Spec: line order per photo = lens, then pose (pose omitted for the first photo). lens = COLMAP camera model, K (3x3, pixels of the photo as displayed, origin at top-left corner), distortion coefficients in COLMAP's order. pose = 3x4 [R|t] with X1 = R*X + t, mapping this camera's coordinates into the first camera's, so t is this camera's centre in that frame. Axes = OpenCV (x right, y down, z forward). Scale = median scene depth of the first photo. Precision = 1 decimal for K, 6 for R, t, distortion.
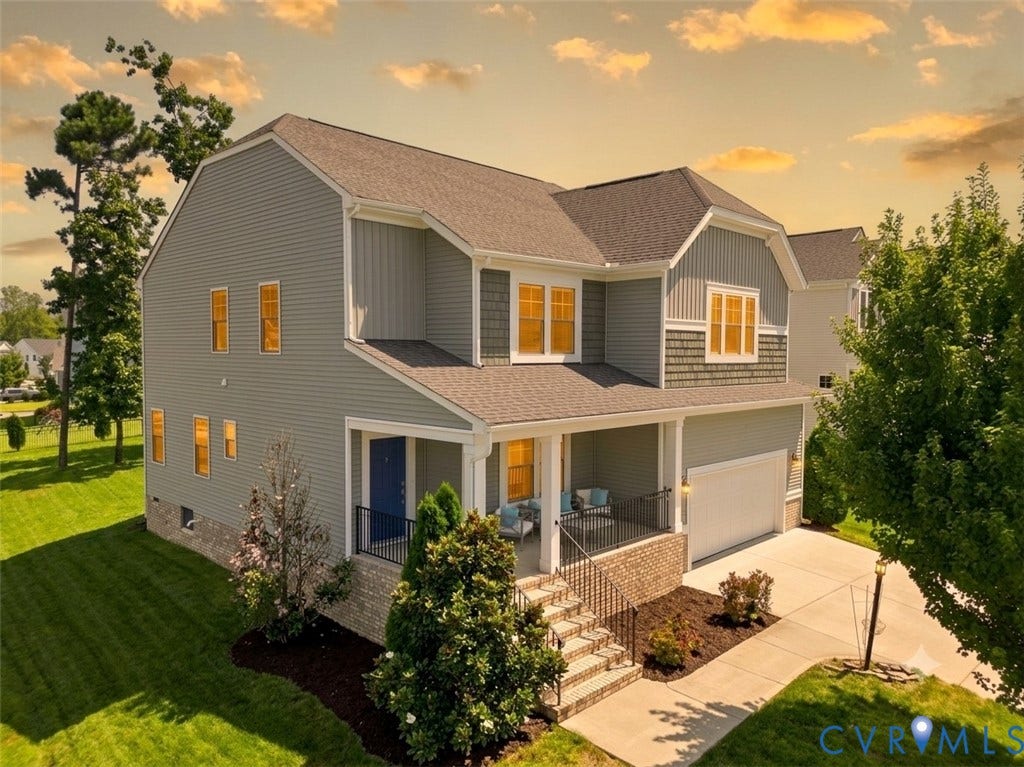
lens RADIAL K [[724.5, 0, 510.3], [0, 724.5, 382.4], [0, 0, 1]] dist [0.012682, -0.003018]
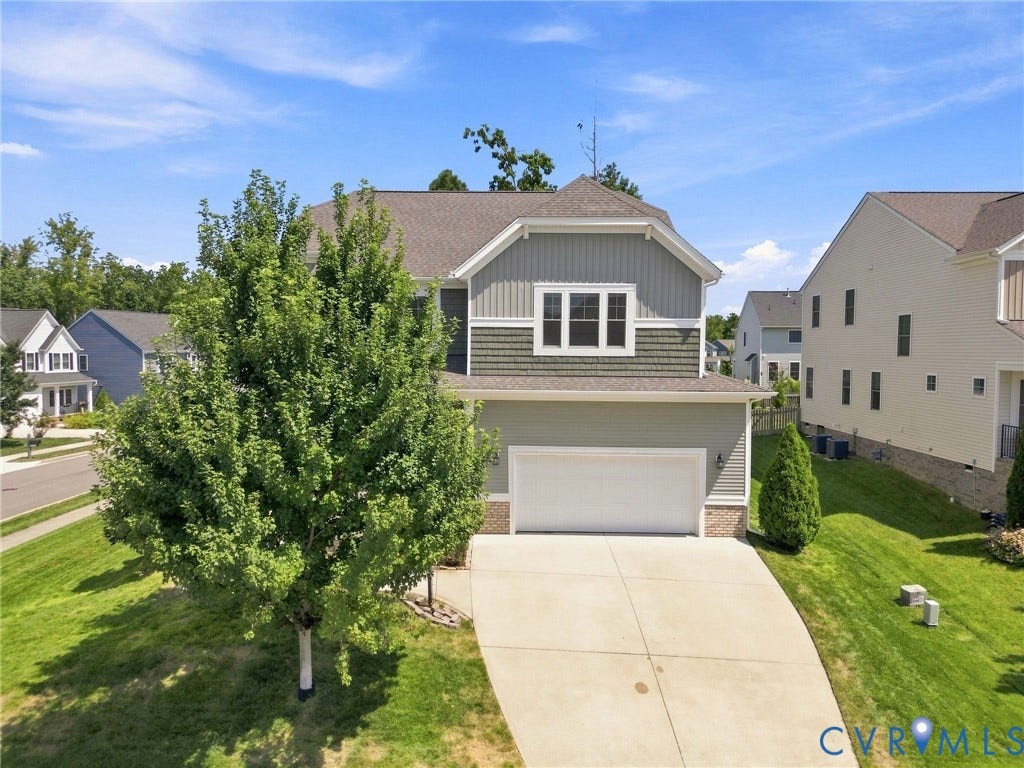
lens RADIAL K [[724.5, 0, 509.7], [0, 724.5, 385.1], [0, 0, 1]] dist [0.012682, -0.003018]
pose [[0.686185, 0.034423, -0.726612, 1.052039], [-0.035016, 0.999285, 0.014273, 0.004830], [0.726584, 0.015649, 0.686900, 0.195822]]
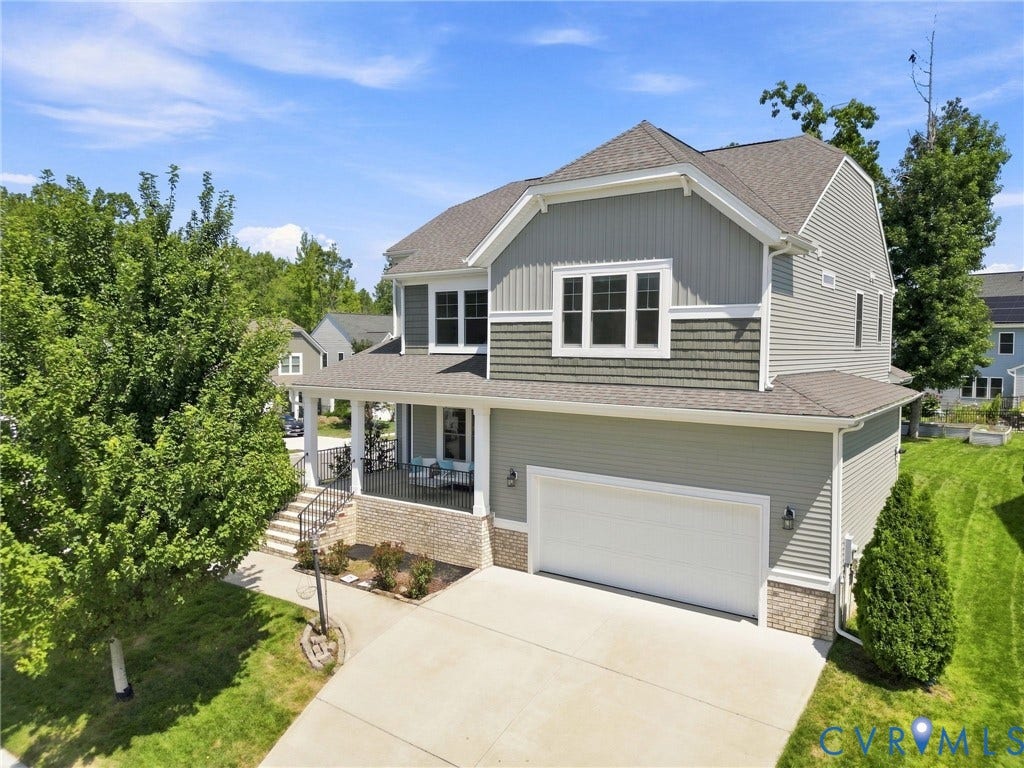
lens RADIAL K [[724.5, 0, 507.4], [0, 724.5, 384.7], [0, 0, 1]] dist [0.012682, -0.003018]
pose [[0.155108, 0.046840, -0.986786, 1.145283], [-0.050565, 0.997942, 0.039422, -0.023697], [0.986603, 0.043782, 0.157157, 0.792989]]
